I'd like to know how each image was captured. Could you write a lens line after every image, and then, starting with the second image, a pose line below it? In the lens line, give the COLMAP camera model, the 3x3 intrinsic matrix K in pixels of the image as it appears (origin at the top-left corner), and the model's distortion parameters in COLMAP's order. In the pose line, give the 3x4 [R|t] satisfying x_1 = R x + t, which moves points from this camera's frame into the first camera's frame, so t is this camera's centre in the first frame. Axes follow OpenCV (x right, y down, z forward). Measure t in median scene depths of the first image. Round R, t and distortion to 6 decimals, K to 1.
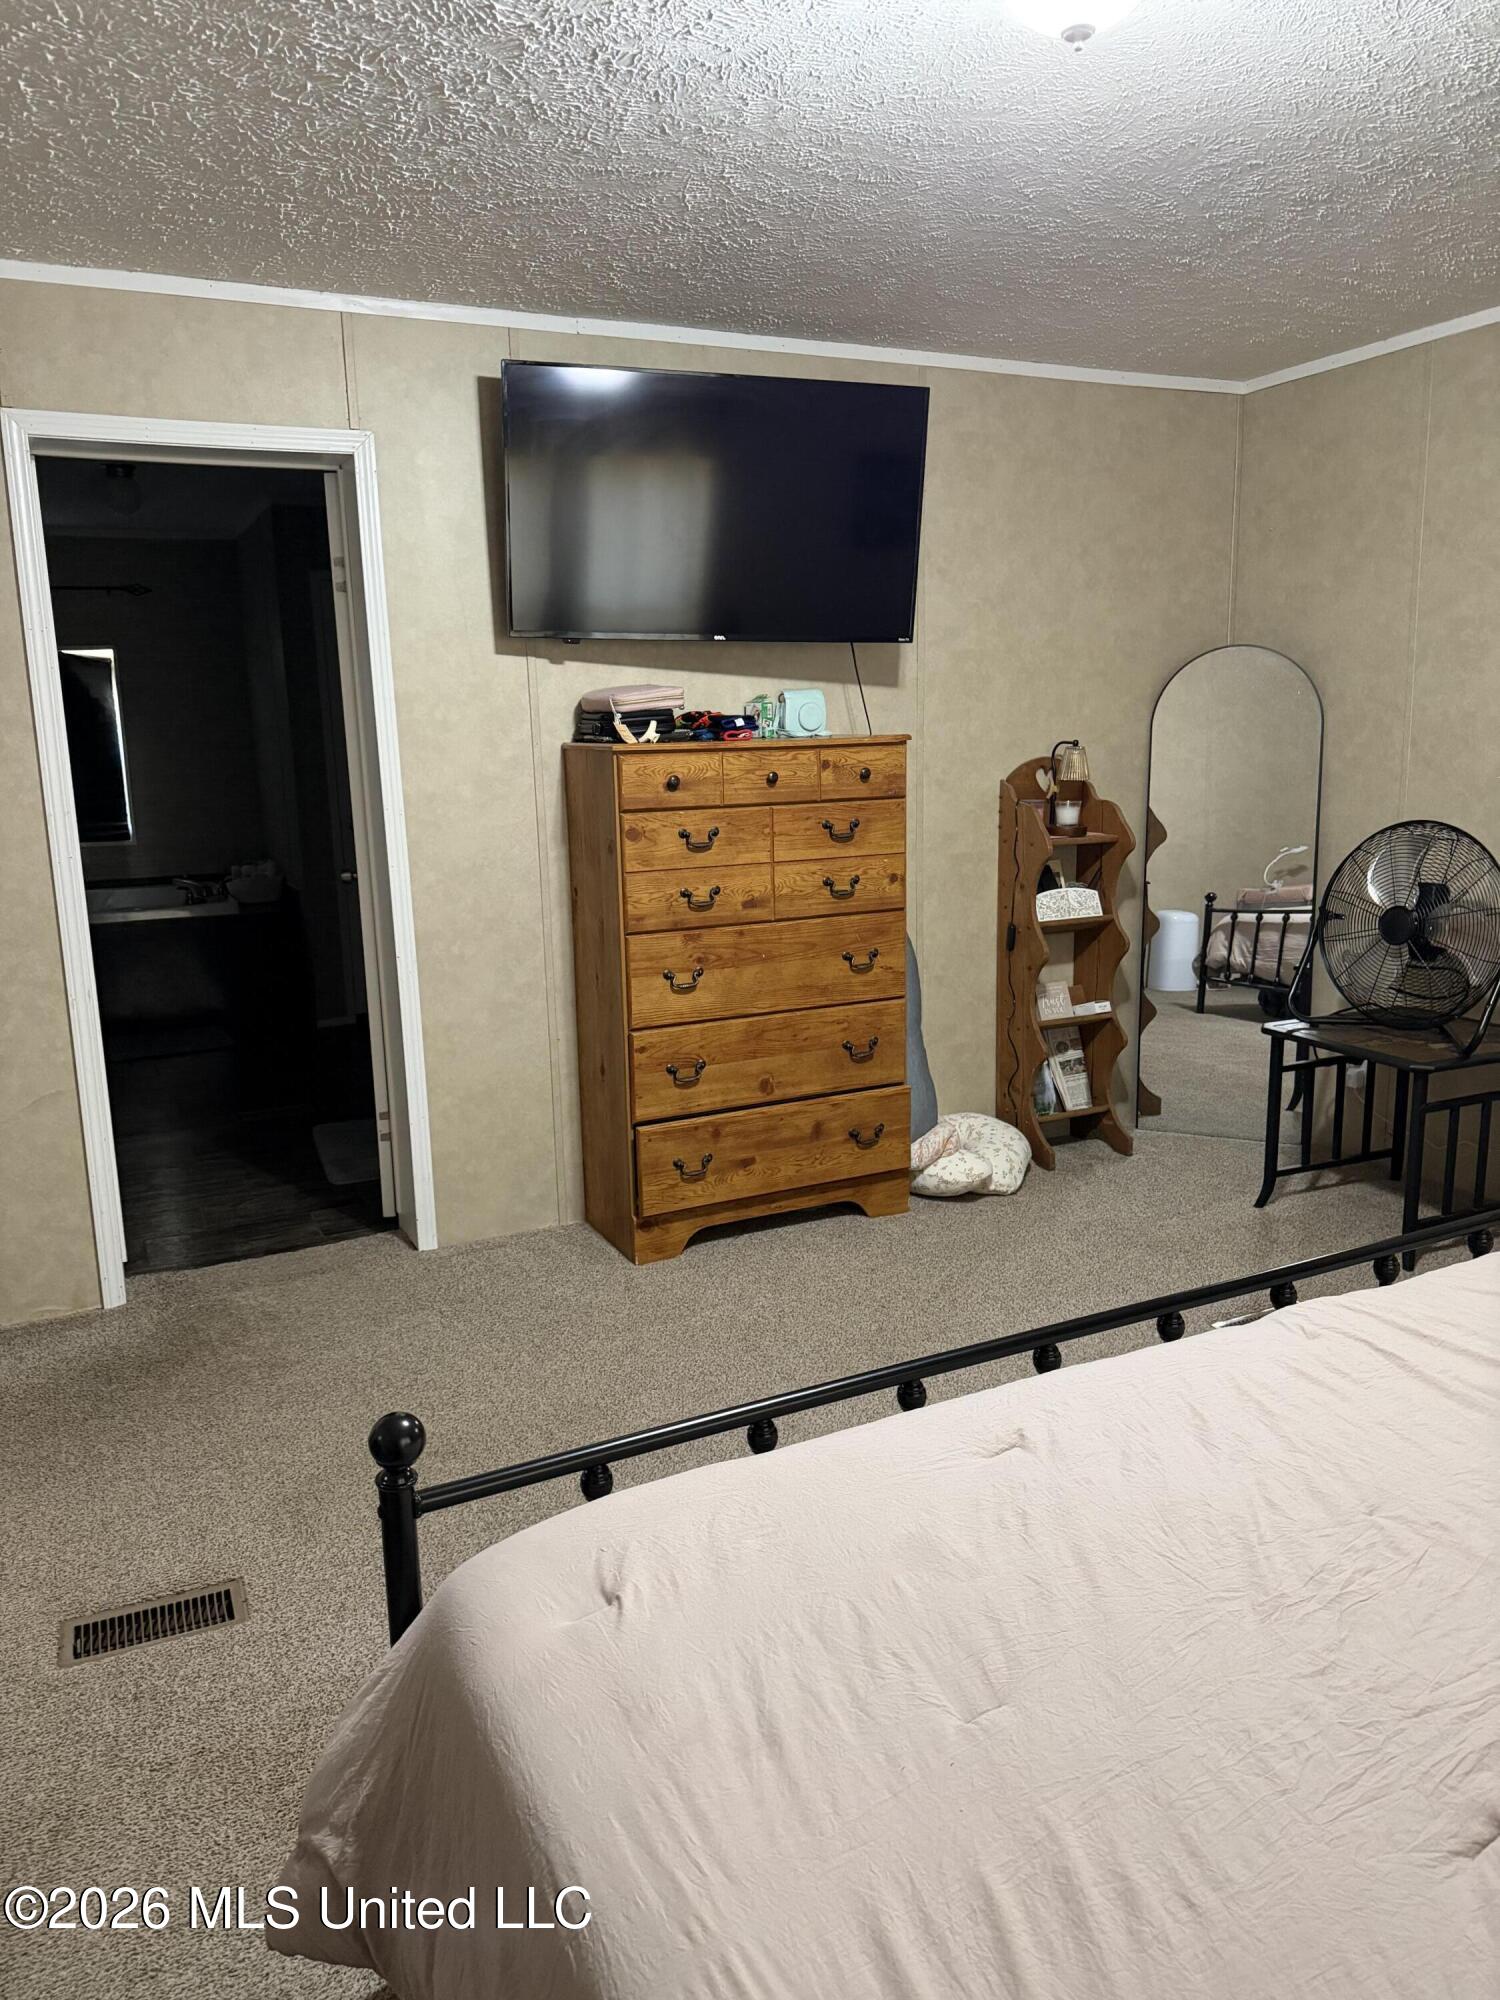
lens RADIAL K [[1395.6, 0, 749.6], [0, 1395.6, 1006.2], [0, 0, 1]] dist [0.012769, -0.006312]
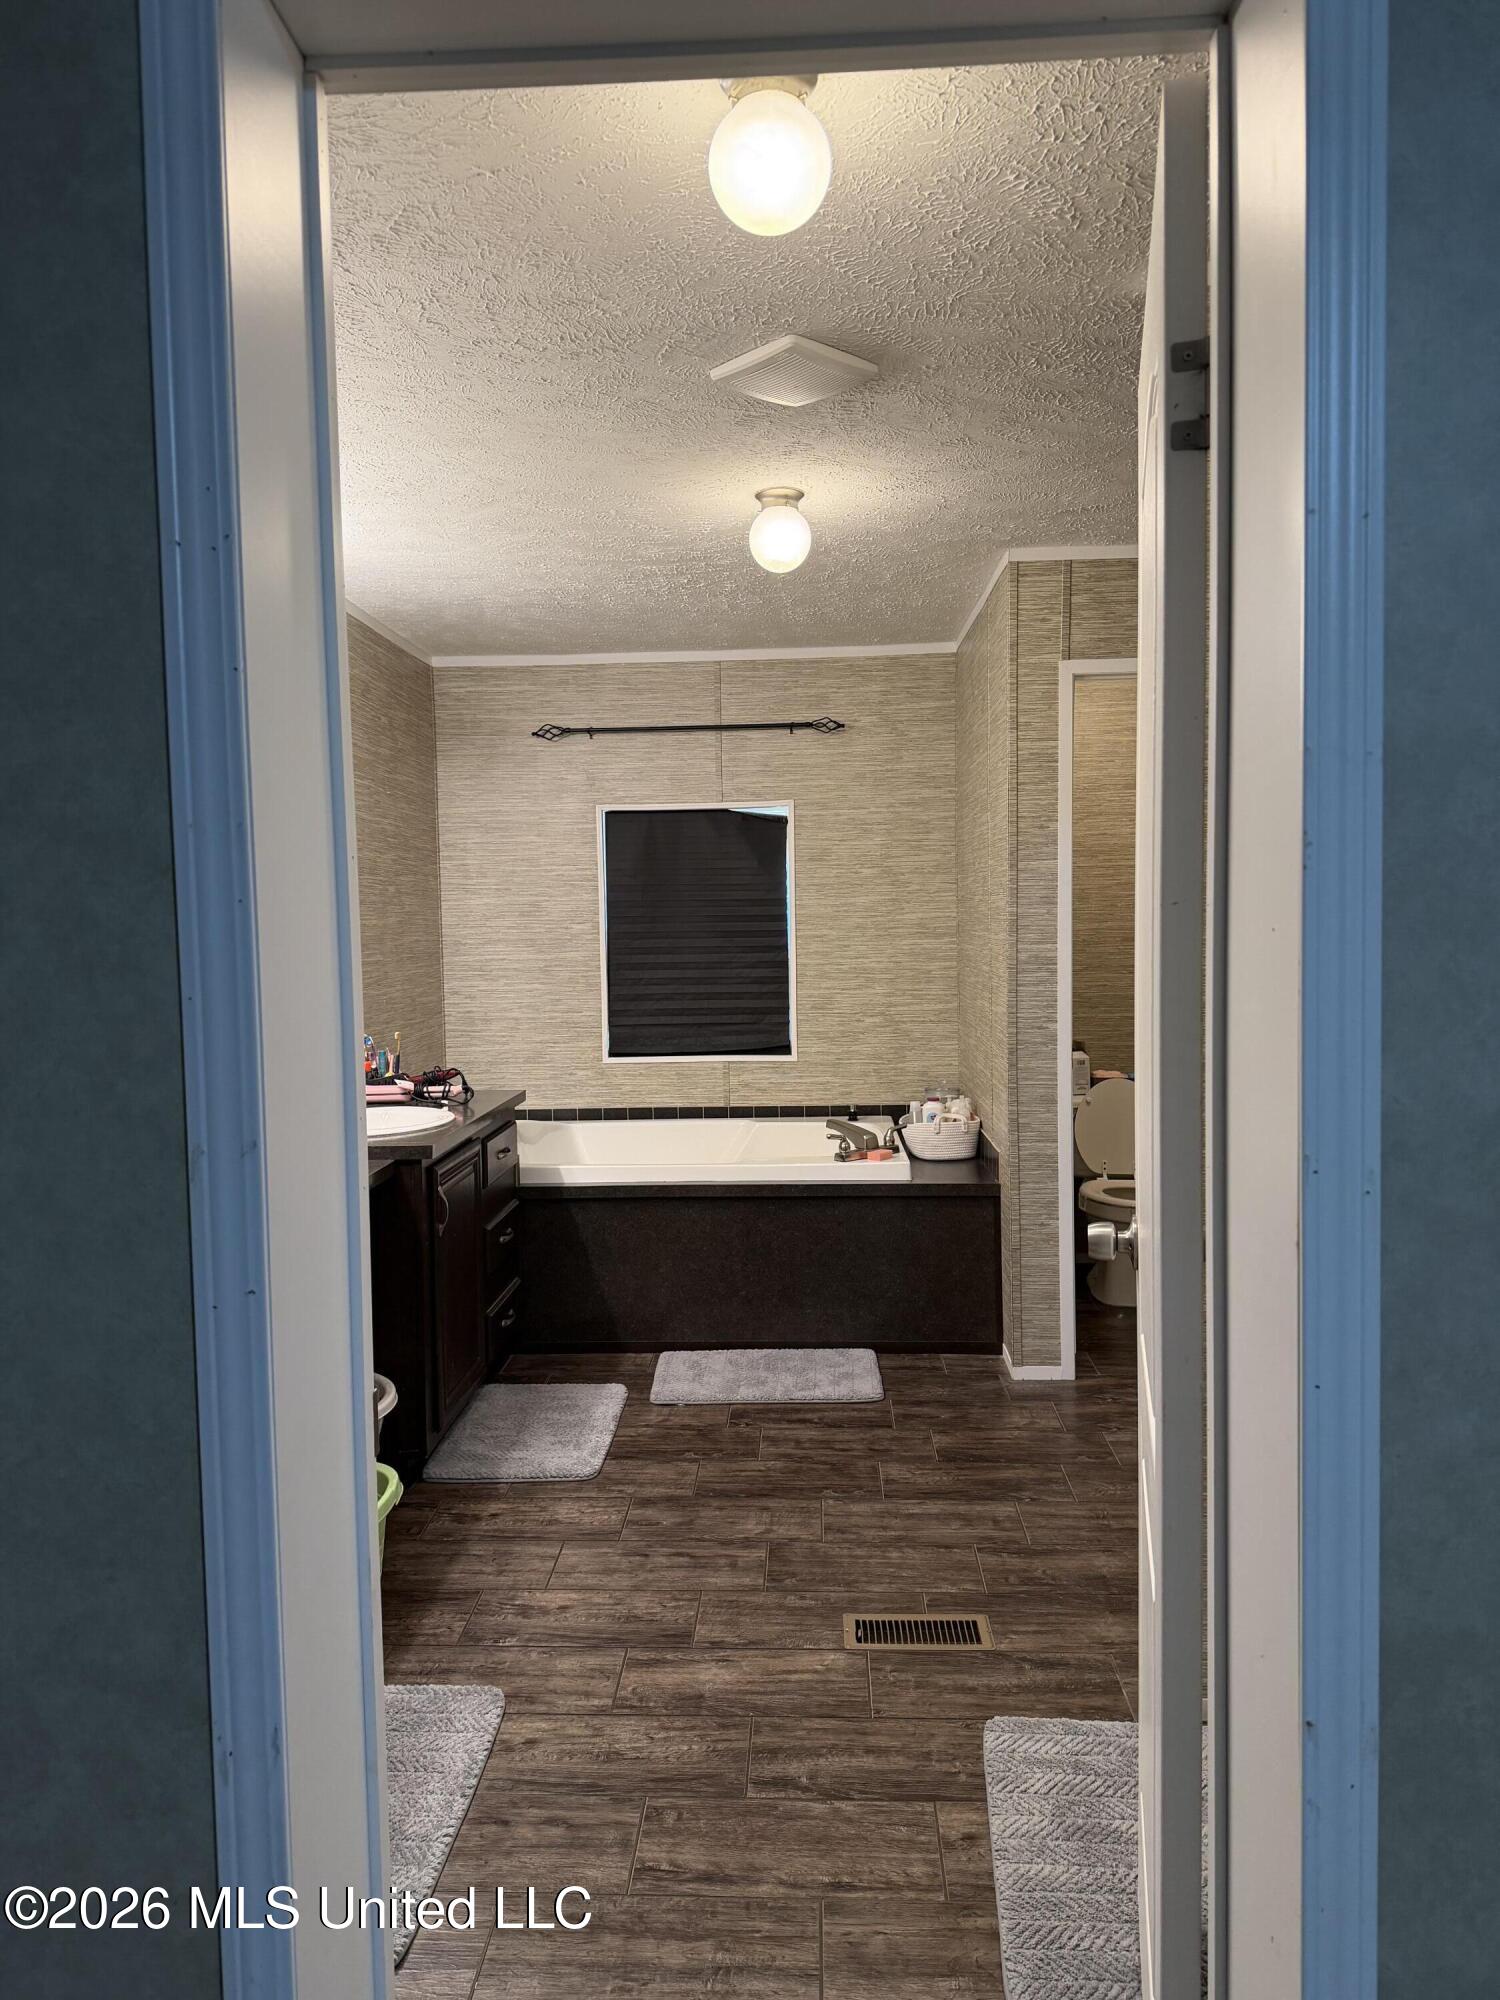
lens RADIAL K [[1403.6, 0, 743.0], [0, 1403.6, 1004.2], [0, 0, 1]] dist [0.073511, -0.115093]
pose [[0.877981, 0.047731, -0.476309, -0.115392], [-0.113347, 0.987450, -0.109979, -0.065905], [0.465082, 0.150547, 0.872373, 0.352688]]
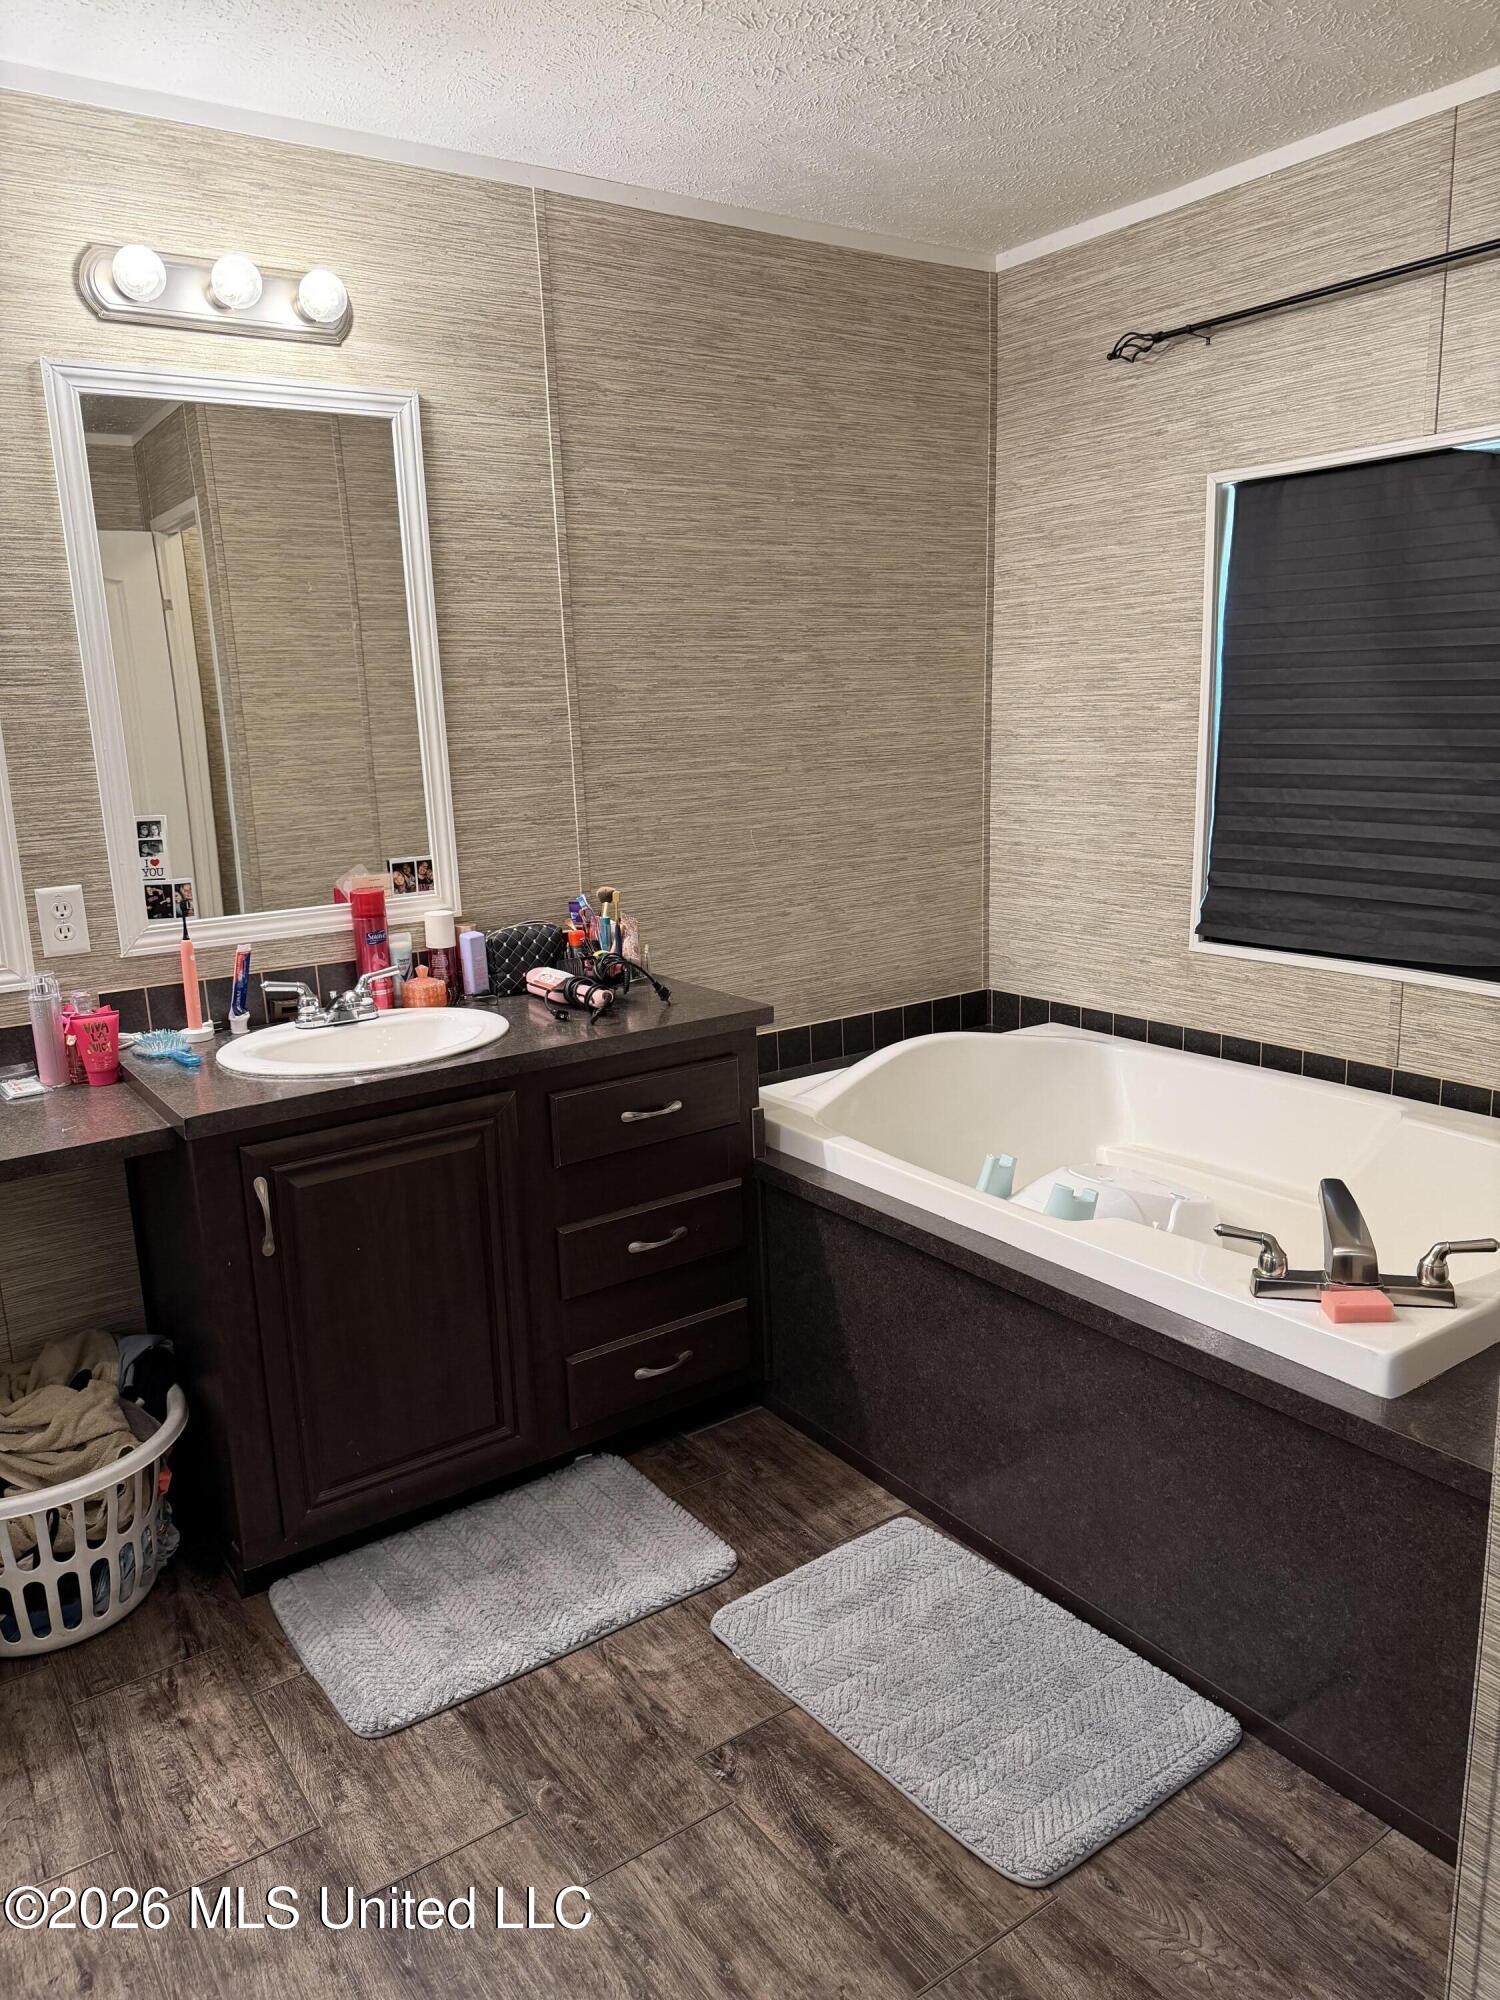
lens RADIAL K [[1403.6, 0, 743.0], [0, 1403.6, 1004.2], [0, 0, 1]] dist [0.073511, -0.115093]
pose [[0.152483, 0.239657, -0.958808, -0.142840], [-0.176273, 0.961192, 0.212220, -0.169496], [0.972459, 0.136652, 0.188810, 0.804632]]
